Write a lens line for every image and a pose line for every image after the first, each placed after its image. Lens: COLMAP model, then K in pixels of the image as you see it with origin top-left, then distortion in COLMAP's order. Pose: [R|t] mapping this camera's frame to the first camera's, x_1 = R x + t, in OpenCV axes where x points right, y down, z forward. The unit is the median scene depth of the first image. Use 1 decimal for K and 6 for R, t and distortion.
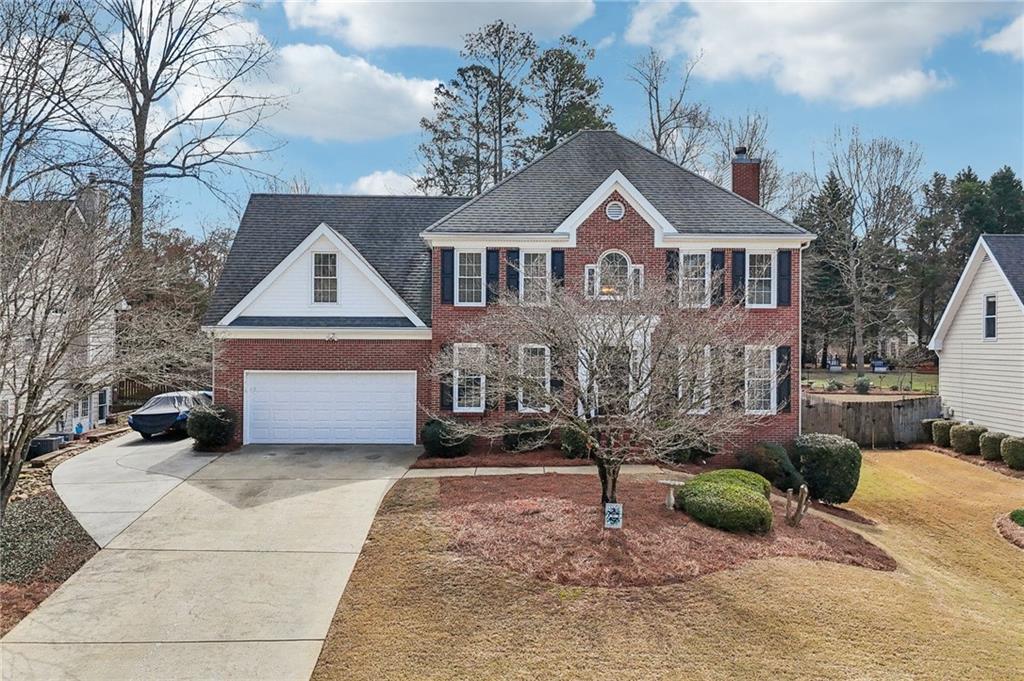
lens RADIAL K [[864.9, 0, 514.1], [0, 864.9, 342.1], [0, 0, 1]] dist [0.012218, 0.001671]
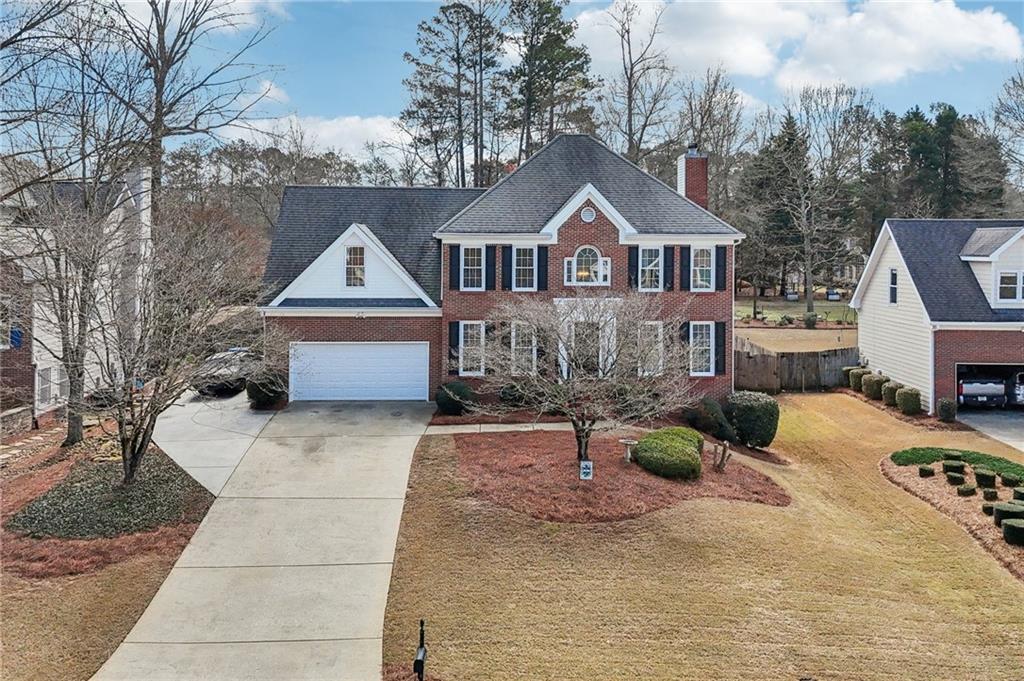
lens RADIAL K [[864.9, 0, 524.8], [0, 864.9, 249.4], [0, 0, 1]] dist [0.012218, 0.001671]
pose [[0.999128, 0.002085, 0.041705, -0.027936], [-0.001956, 0.999993, -0.003119, -0.097758], [-0.041711, 0.003035, 0.999125, -0.255279]]
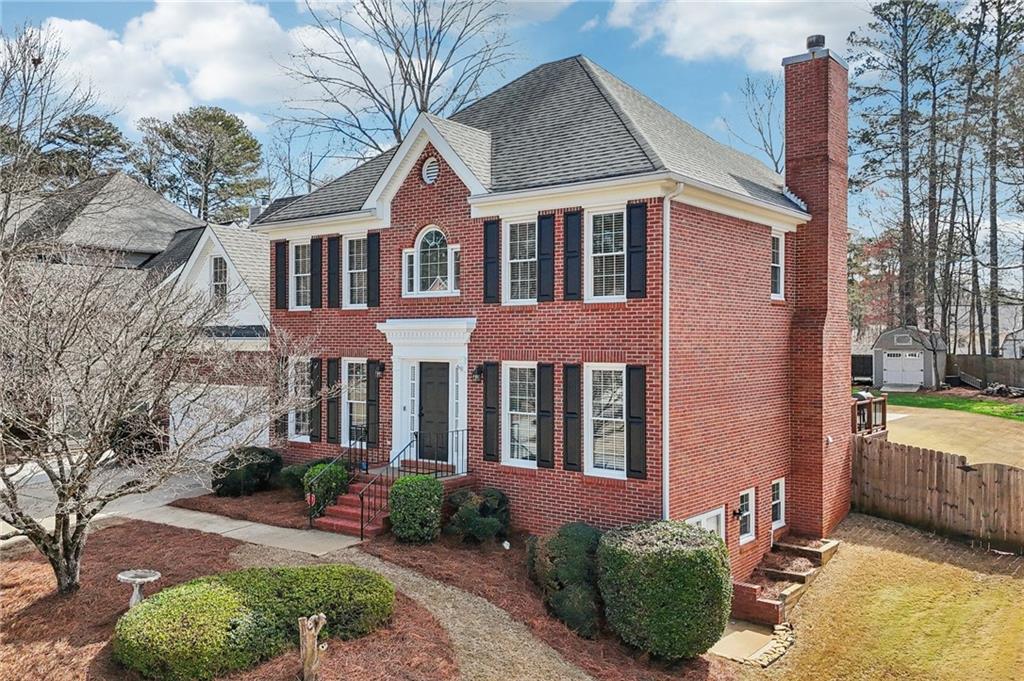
lens RADIAL K [[864.9, 0, 512.7], [0, 864.9, 339.2], [0, 0, 1]] dist [0.012218, 0.001671]
pose [[0.779271, -0.000554, -0.626687, 0.617573], [-0.000007, 1.000000, -0.000892, -0.013072], [0.626687, 0.000700, 0.779270, 0.489291]]
